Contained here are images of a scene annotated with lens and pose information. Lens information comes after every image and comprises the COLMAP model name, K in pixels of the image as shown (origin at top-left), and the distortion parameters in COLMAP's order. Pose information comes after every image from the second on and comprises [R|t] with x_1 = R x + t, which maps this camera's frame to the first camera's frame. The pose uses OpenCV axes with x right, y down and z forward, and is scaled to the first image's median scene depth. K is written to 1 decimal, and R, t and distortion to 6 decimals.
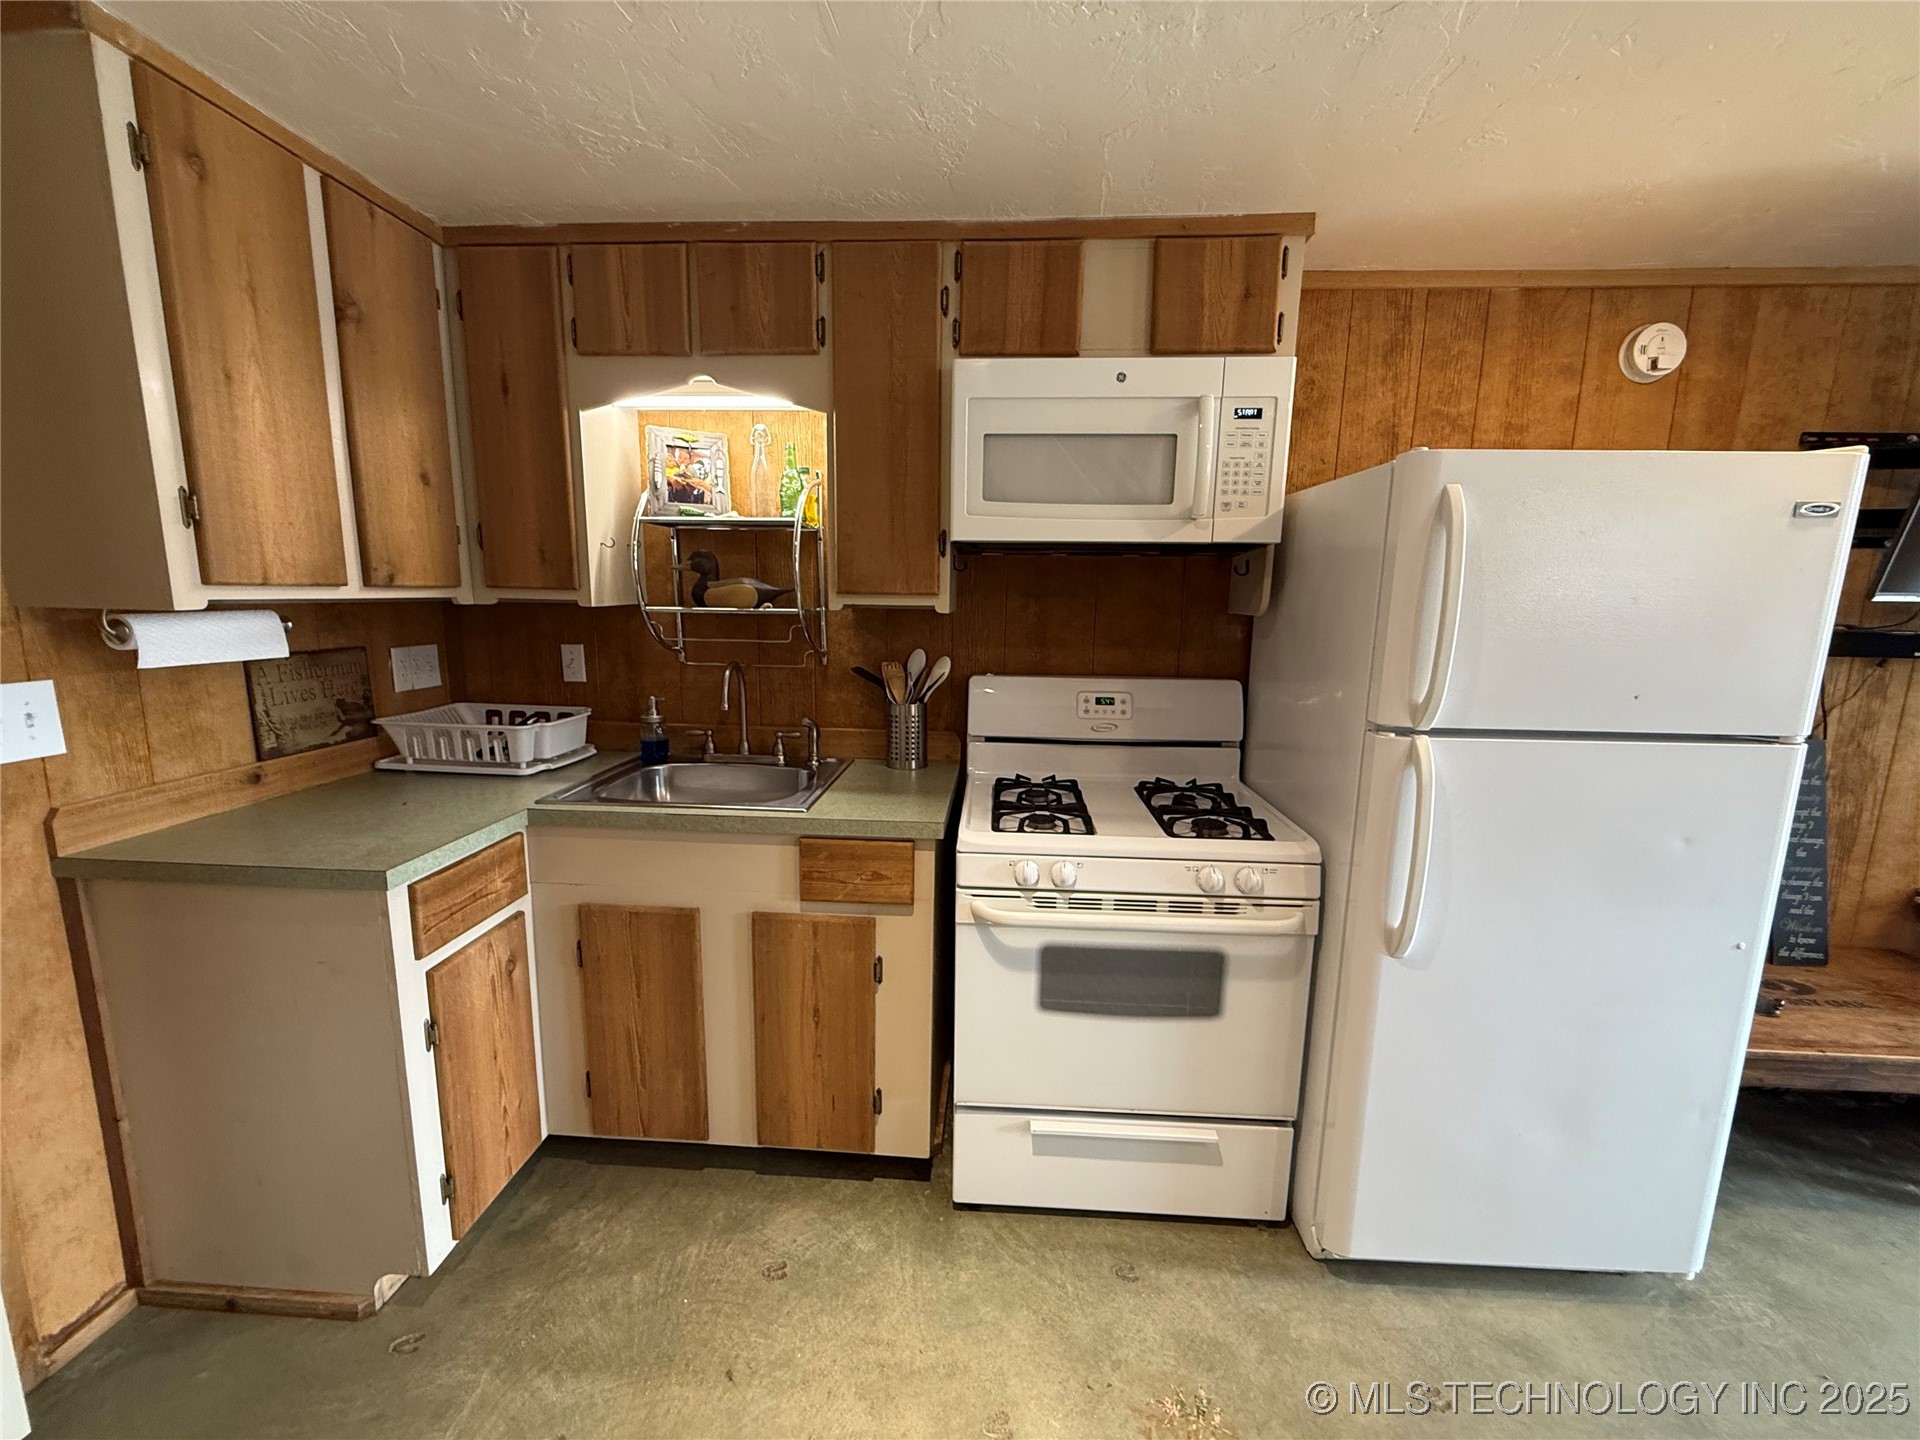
lens RADIAL K [[764.7, 0, 952.9], [0, 764.7, 719.2], [0, 0, 1]] dist [-0.000311, -0.000261]
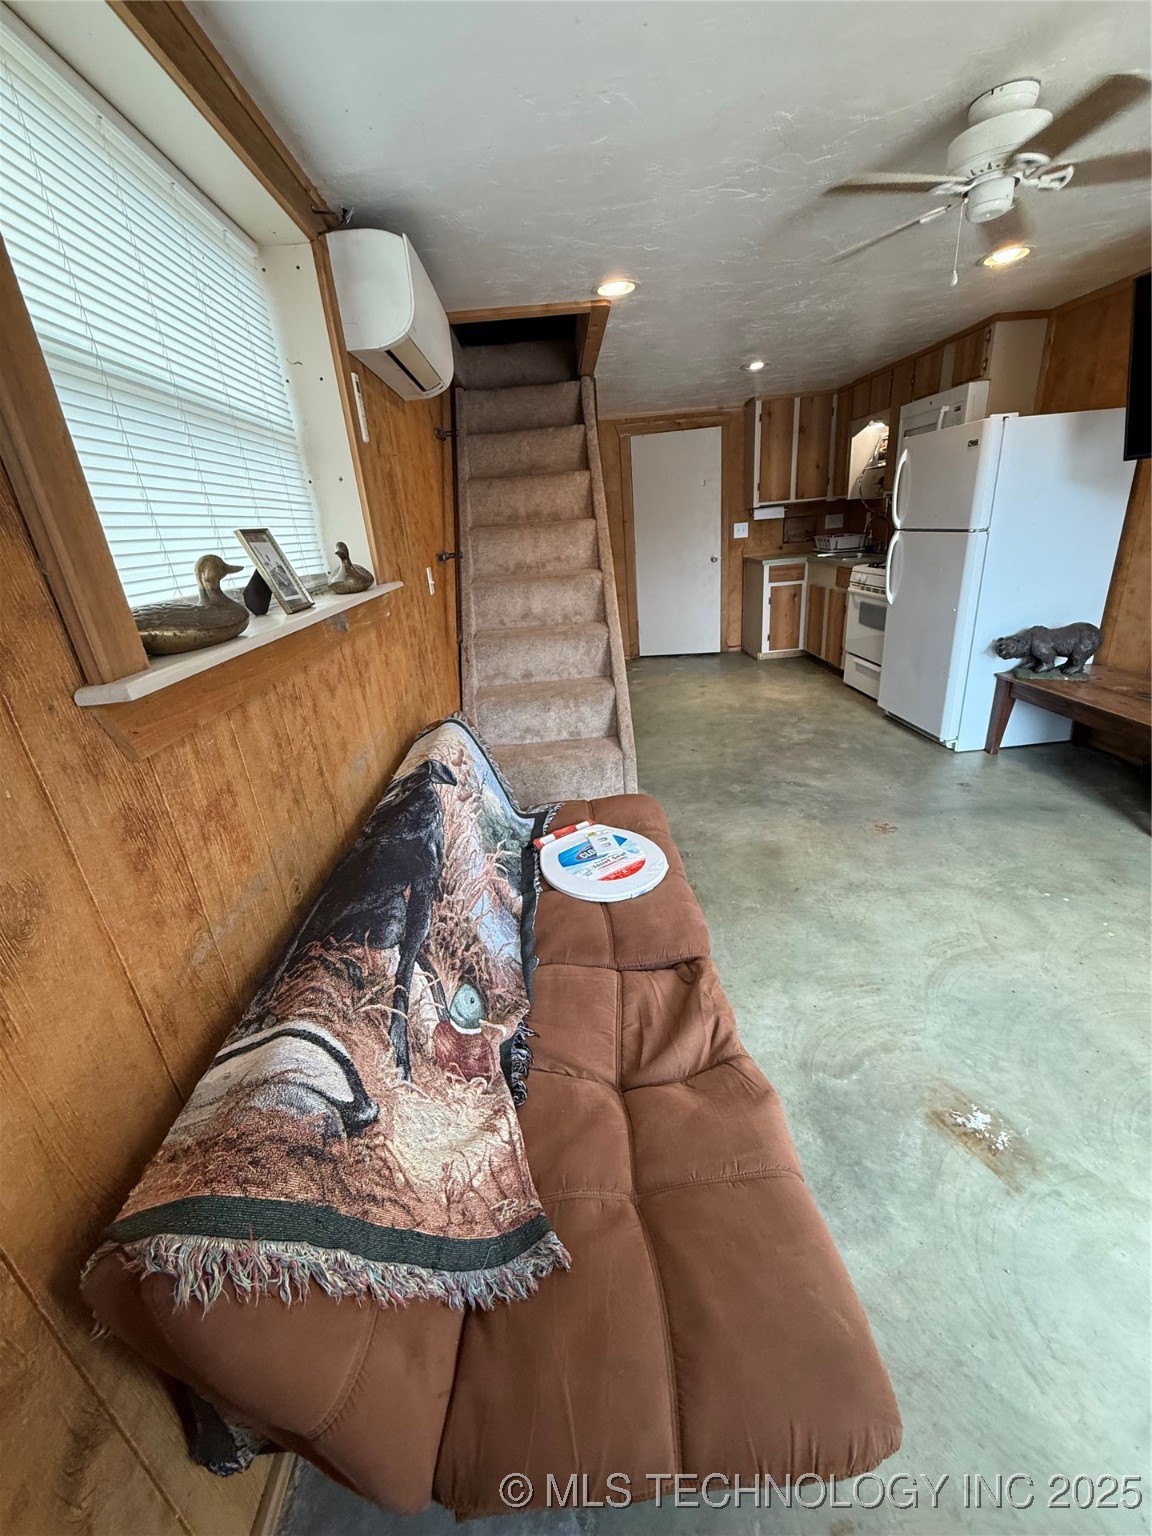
lens RADIAL K [[611.8, 0, 575.9], [0, 611.8, 763.7], [0, 0, 1]] dist [-0.000311, -0.000261]
pose [[0.099274, 0.344422, -0.933551, 2.642163], [-0.076136, 0.938065, 0.337991, 0.141185], [0.992143, 0.037523, 0.119349, -0.524963]]
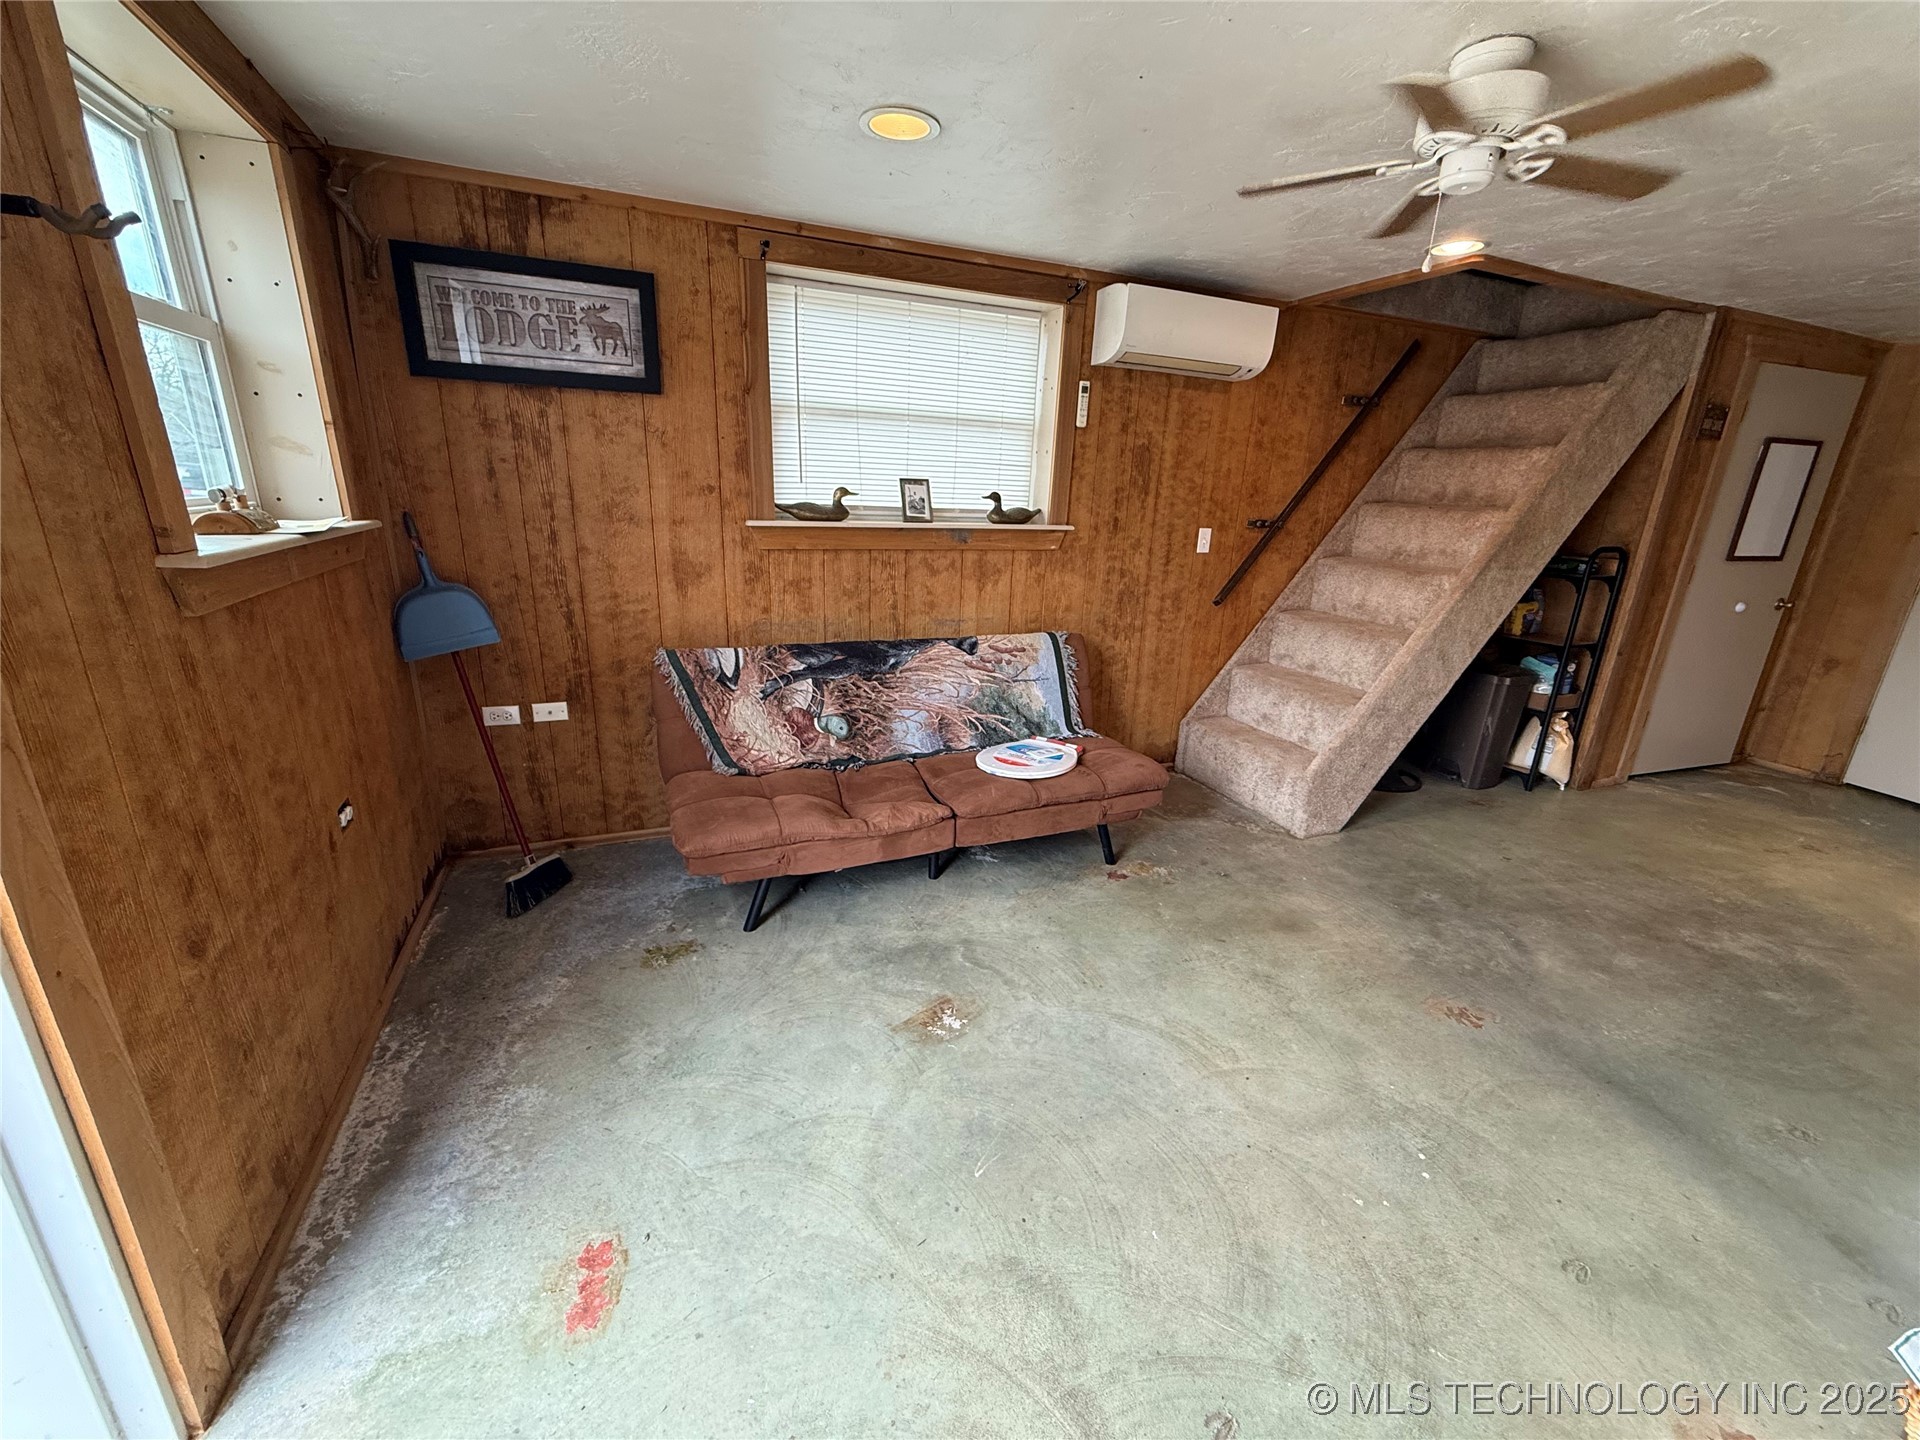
lens RADIAL K [[764.7, 0, 955.6], [0, 764.7, 721.2], [0, 0, 1]] dist [-0.000311, -0.000261]
pose [[-0.894034, 0.085780, -0.439709, 2.568369], [-0.119675, 0.900102, 0.418922, -0.115391], [0.431718, 0.427152, -0.794456, 0.991825]]
